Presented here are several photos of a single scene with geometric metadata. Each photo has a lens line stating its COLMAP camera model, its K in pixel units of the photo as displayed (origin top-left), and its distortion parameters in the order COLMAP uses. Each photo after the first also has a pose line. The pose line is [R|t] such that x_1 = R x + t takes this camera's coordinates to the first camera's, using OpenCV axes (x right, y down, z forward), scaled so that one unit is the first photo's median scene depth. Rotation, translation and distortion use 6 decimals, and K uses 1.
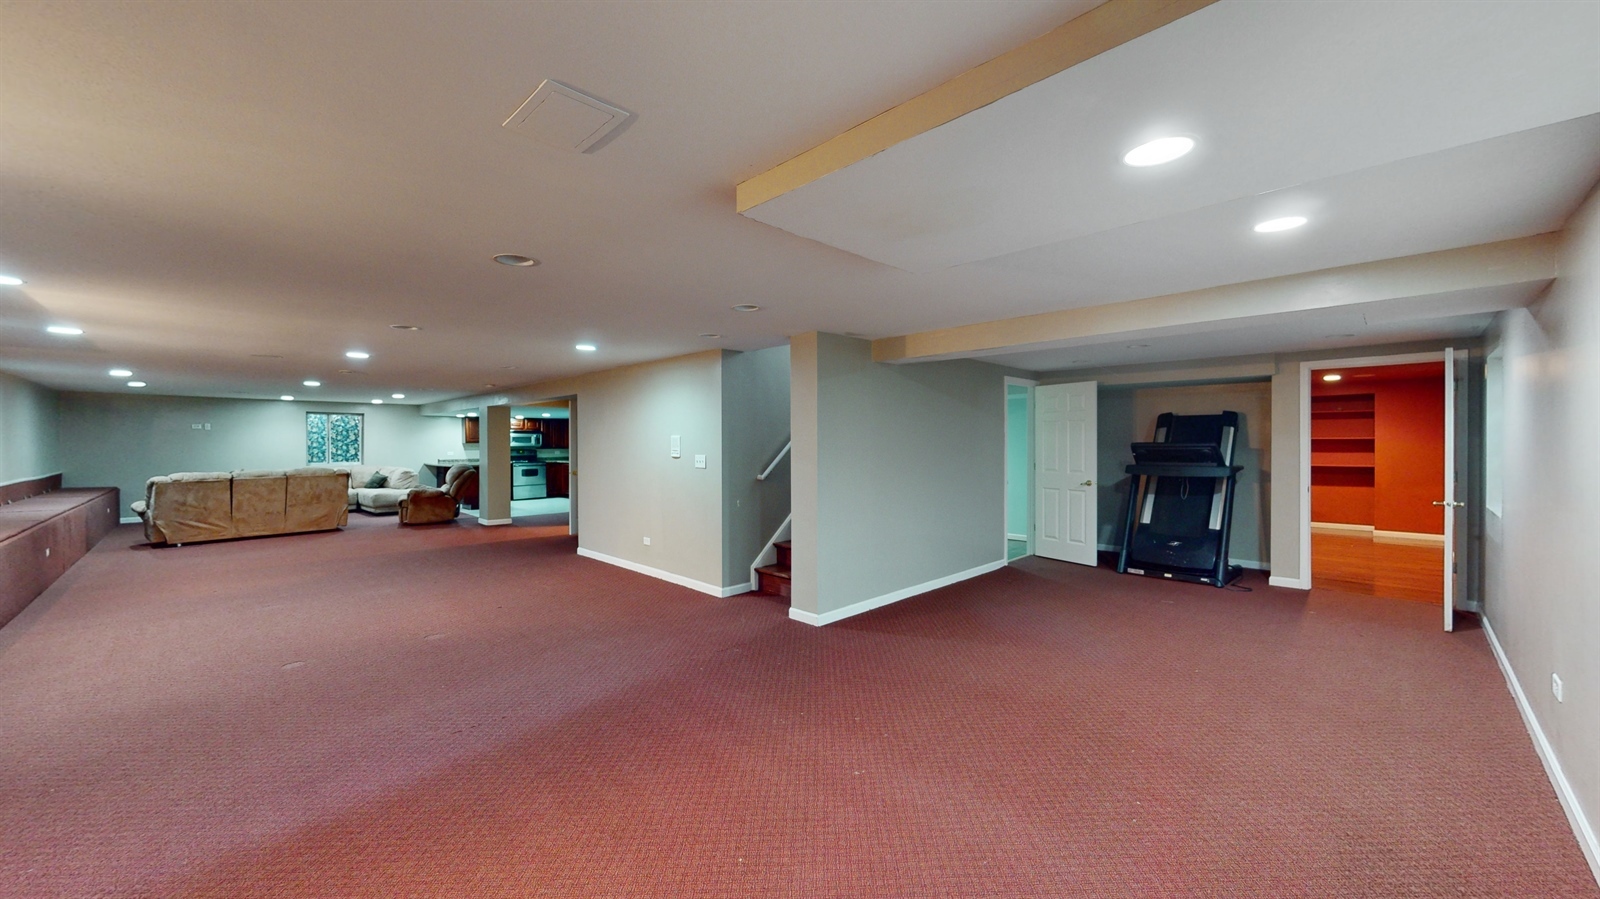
lens RADIAL K [[591.6, 0, 803.4], [0, 591.6, 442.5], [0, 0, 1]] dist [-0.005348, 0.001113]
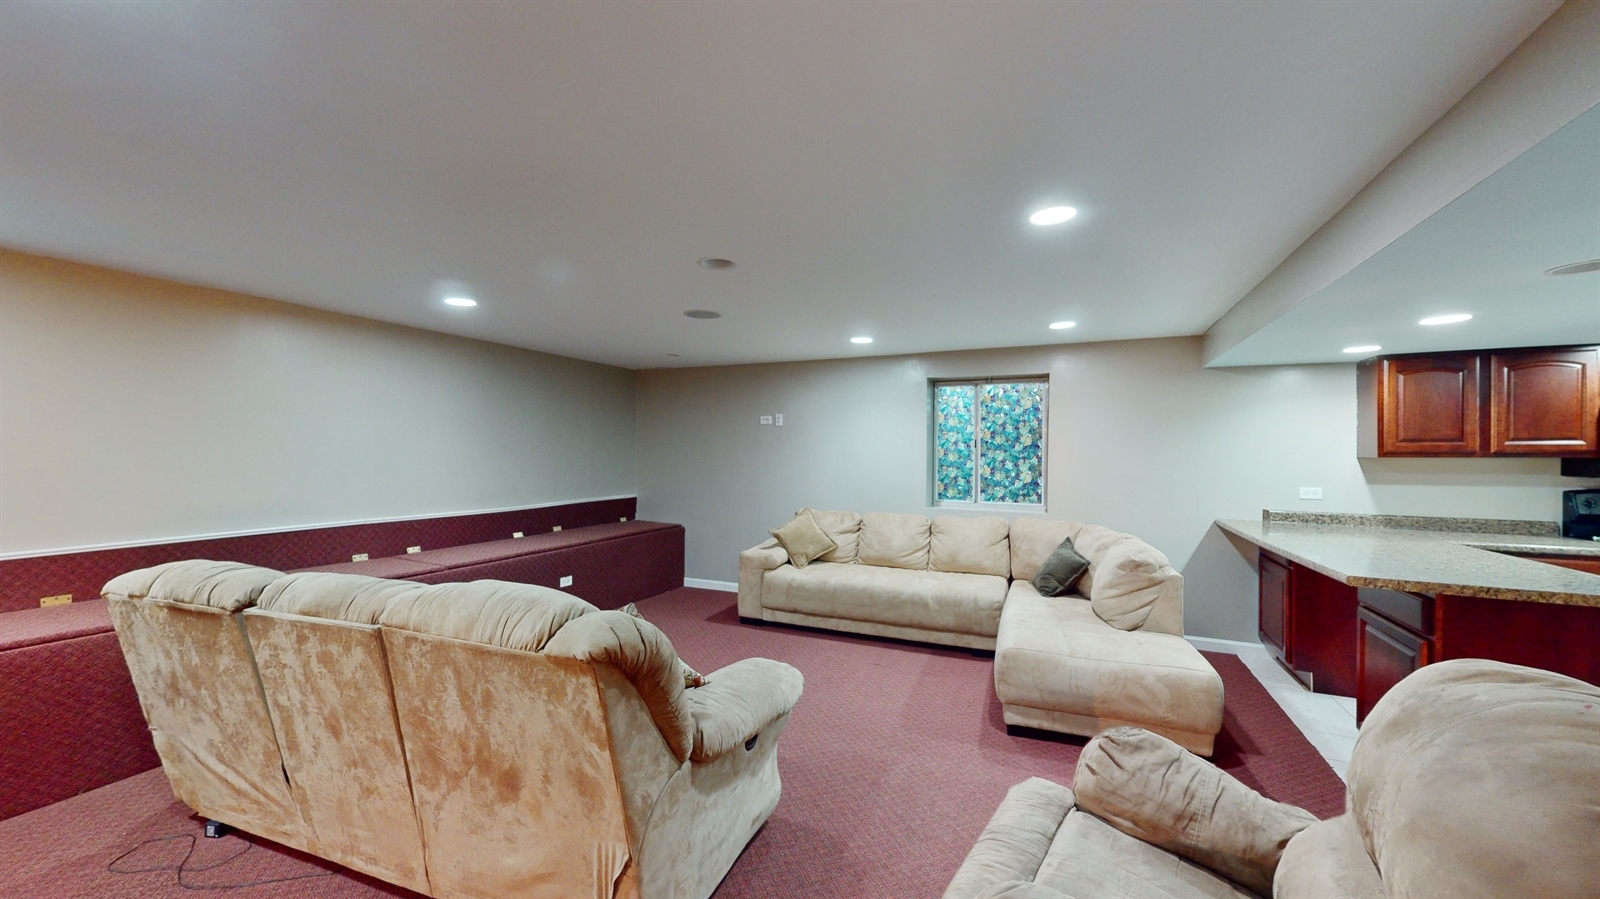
lens RADIAL K [[591.6, 0, 803.9], [0, 591.6, 442.3], [0, 0, 1]] dist [-0.005348, 0.001113]
pose [[0.323100, 0.000301, -0.946365, -0.450955], [-0.001814, 0.999998, -0.000301, -0.006449], [0.946363, 0.001814, 0.323100, 0.746786]]
